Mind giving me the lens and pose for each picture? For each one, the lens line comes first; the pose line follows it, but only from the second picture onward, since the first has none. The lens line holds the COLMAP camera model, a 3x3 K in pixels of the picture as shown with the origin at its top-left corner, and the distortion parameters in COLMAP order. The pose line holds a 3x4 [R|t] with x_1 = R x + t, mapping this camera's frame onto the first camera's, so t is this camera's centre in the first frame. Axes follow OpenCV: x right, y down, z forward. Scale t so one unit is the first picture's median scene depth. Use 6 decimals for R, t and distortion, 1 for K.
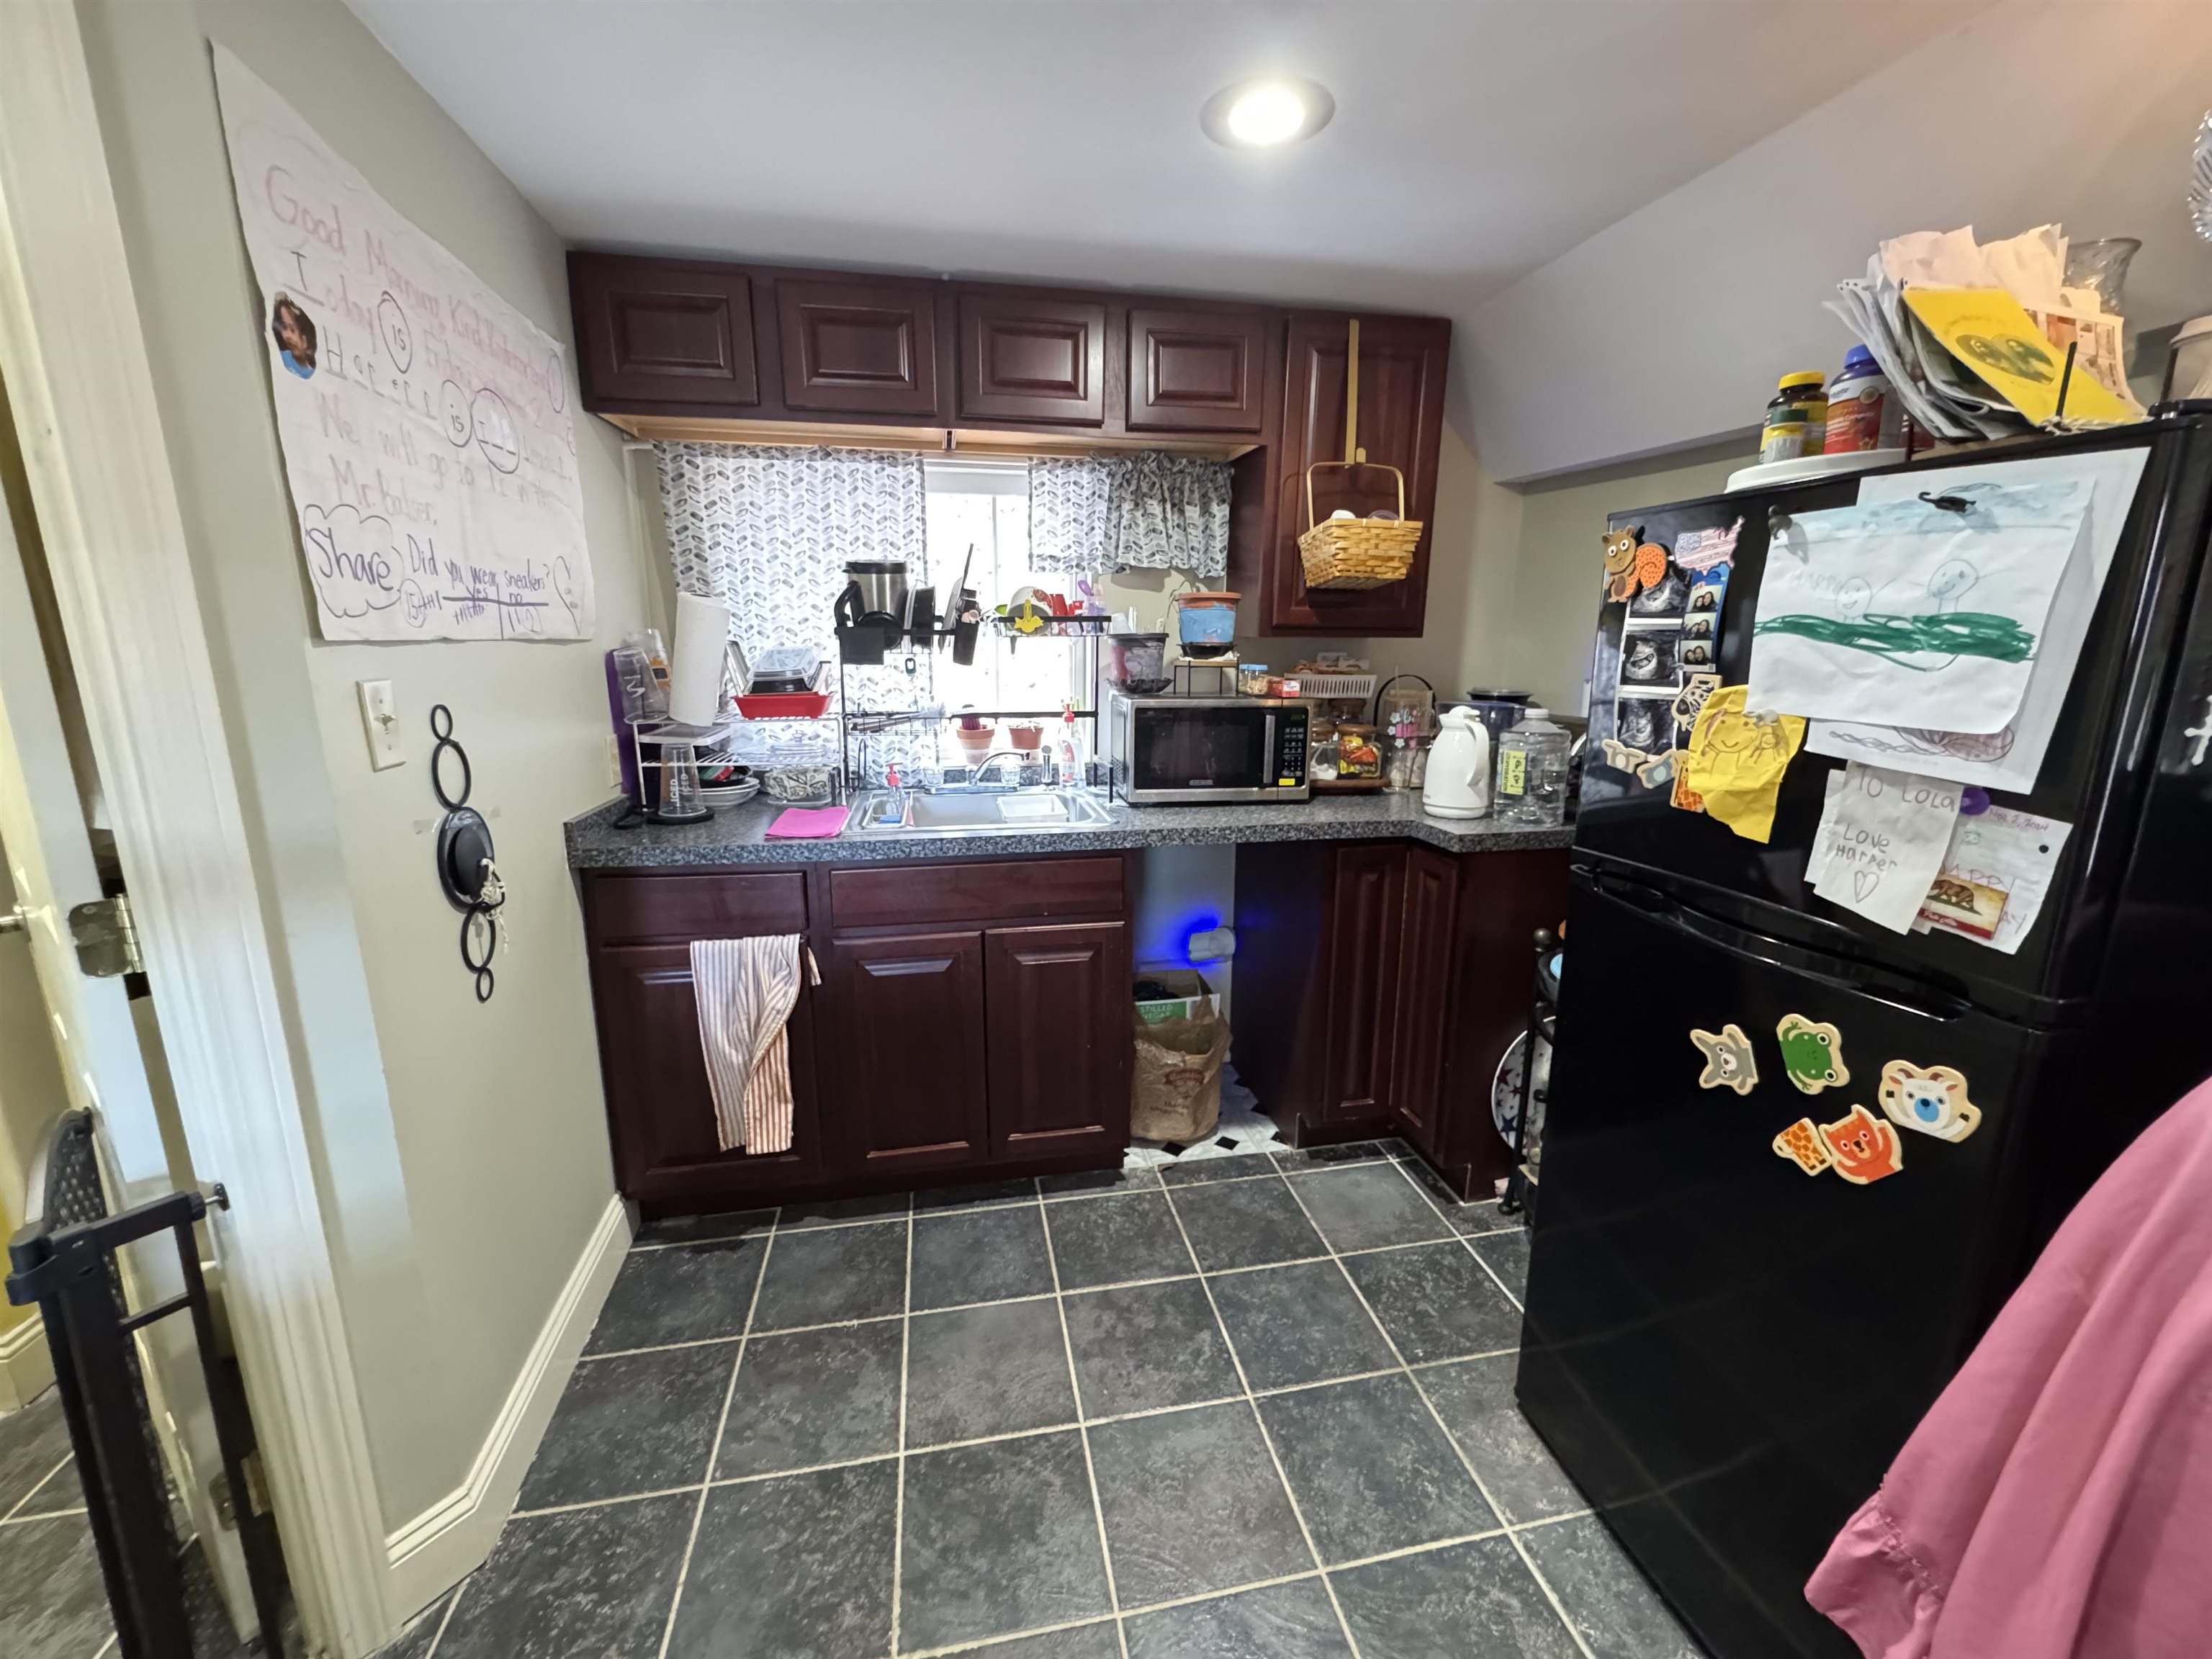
lens RADIAL K [[882.2, 0, 1106.6], [0, 882.2, 830.3], [0, 0, 1]] dist [-0.002301, -0.000034]
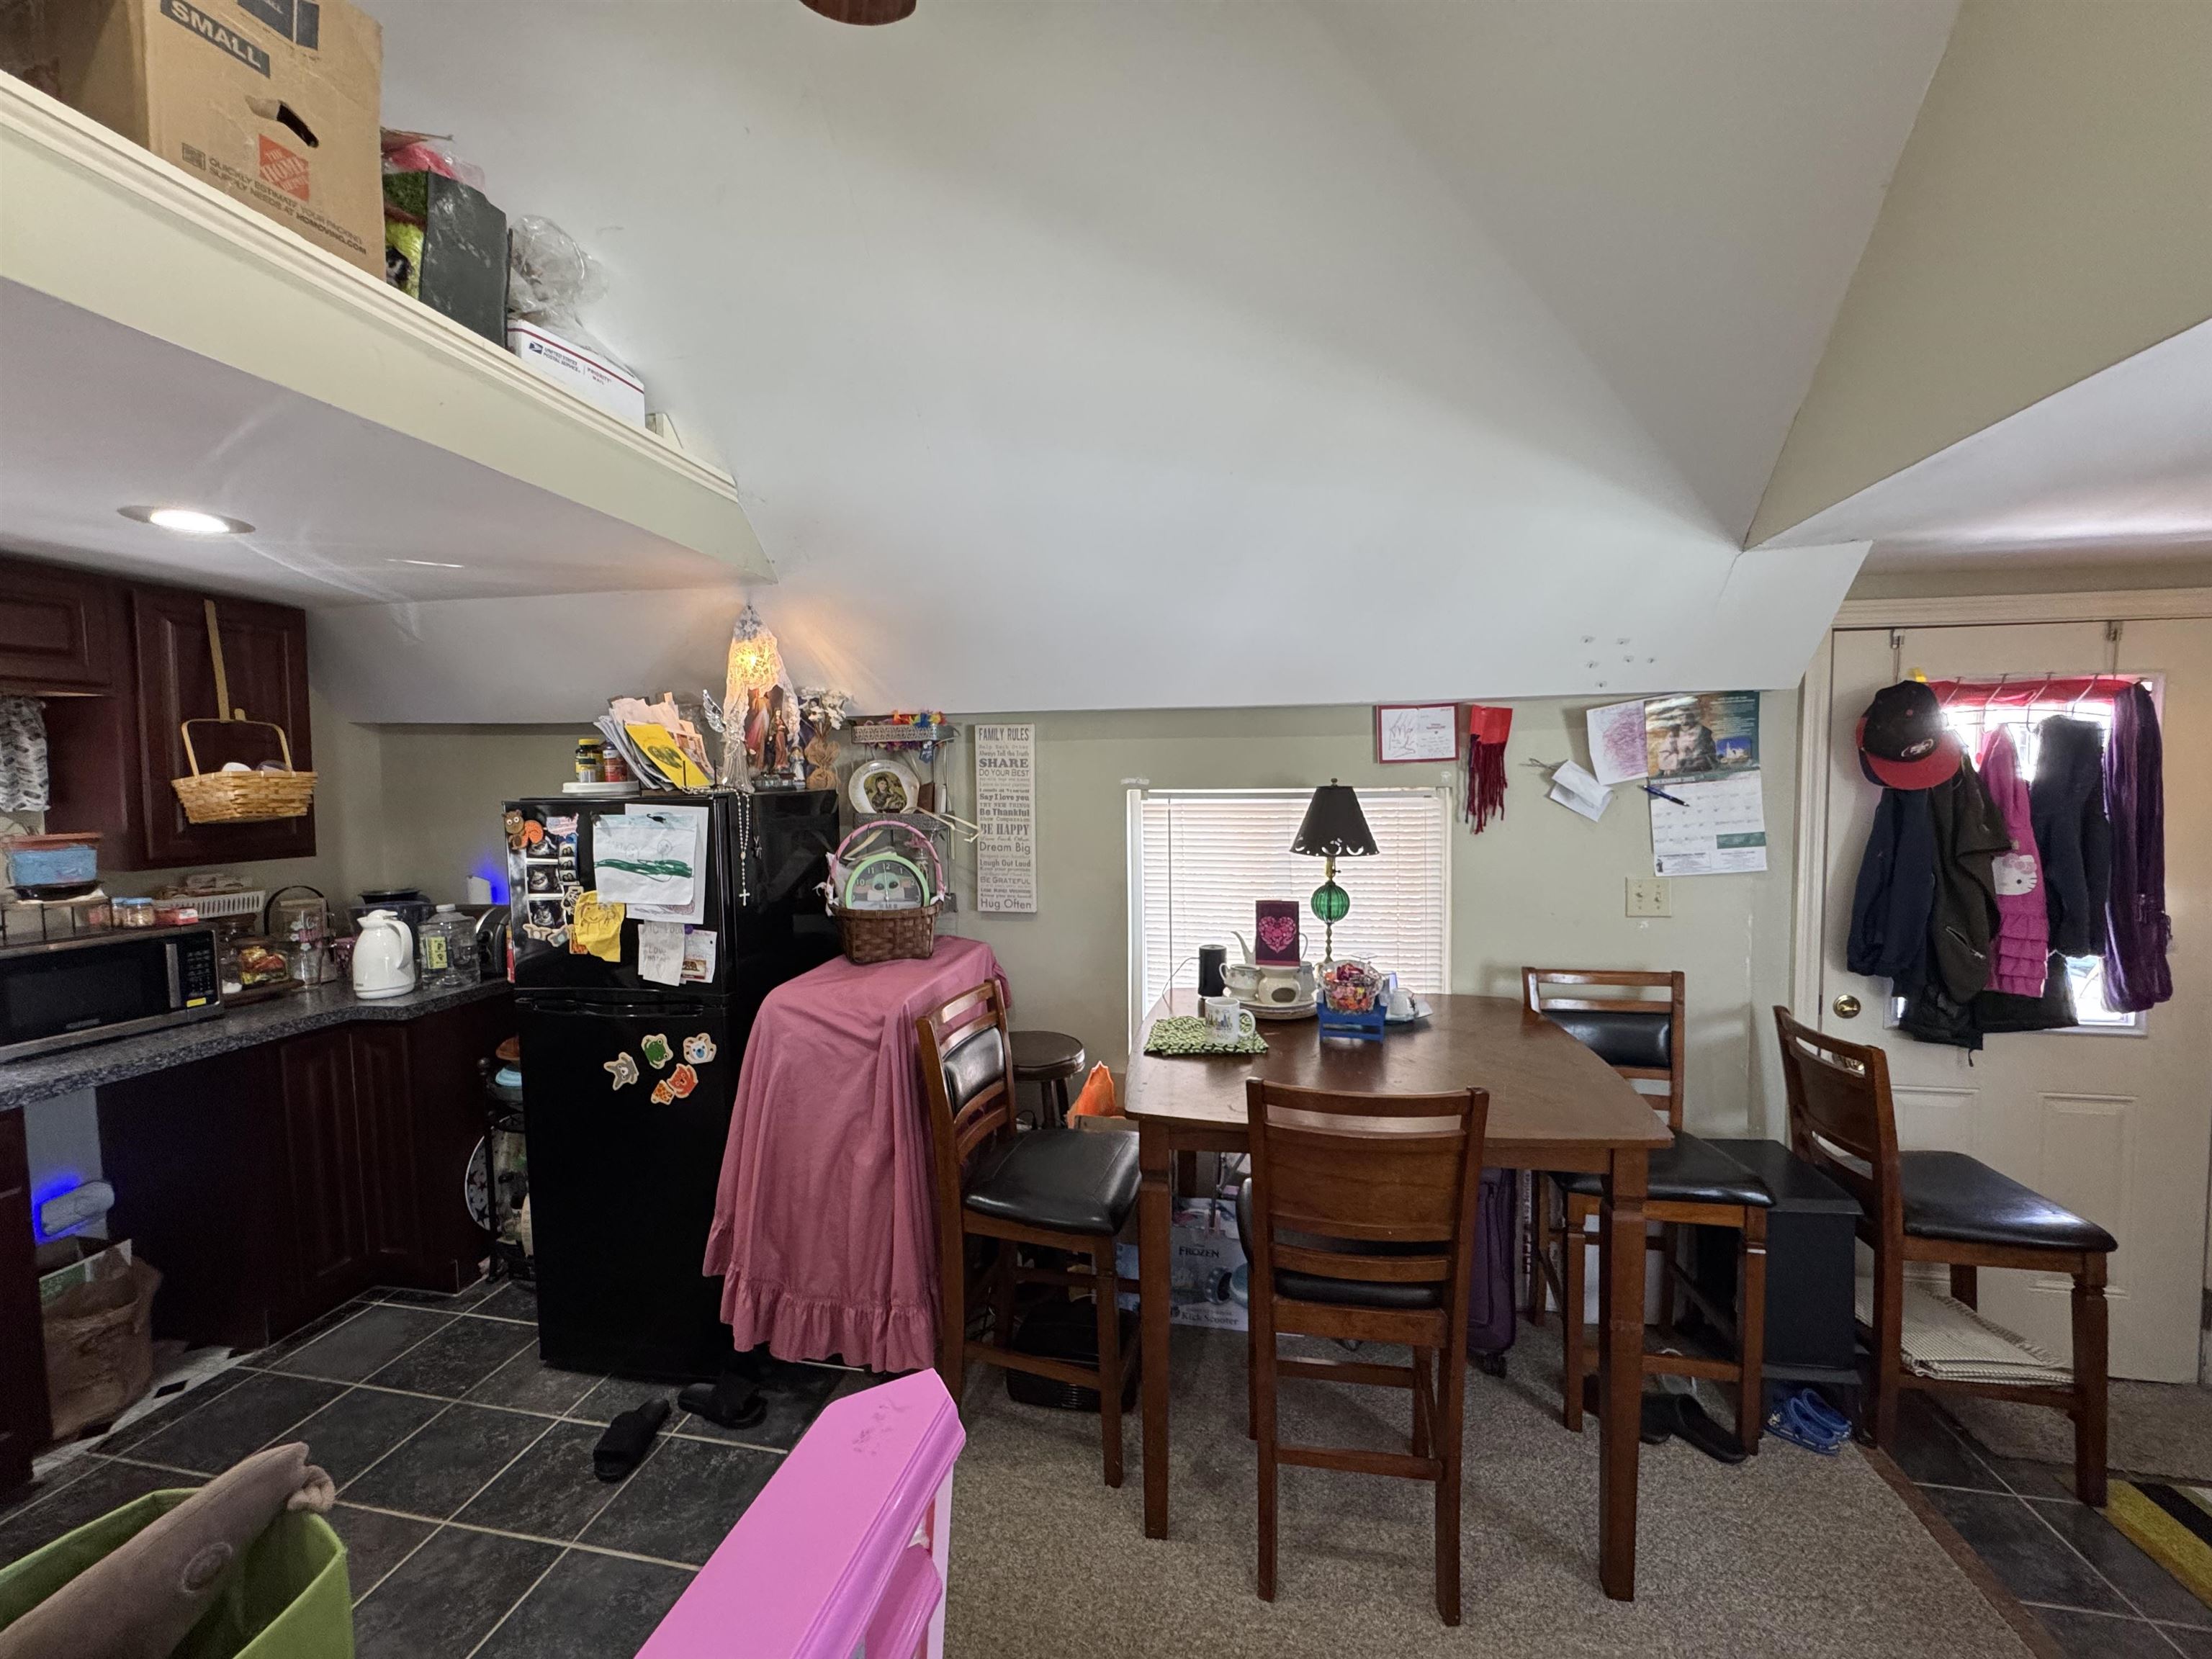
lens RADIAL K [[882.2, 0, 1109.4], [0, 882.2, 829.0], [0, 0, 1]] dist [-0.002301, -0.000034]
pose [[0.374209, -0.061779, 0.925284, -0.679079], [0.215487, 0.976260, -0.021966, 0.002818], [-0.901960, 0.207607, 0.378638, -0.842276]]
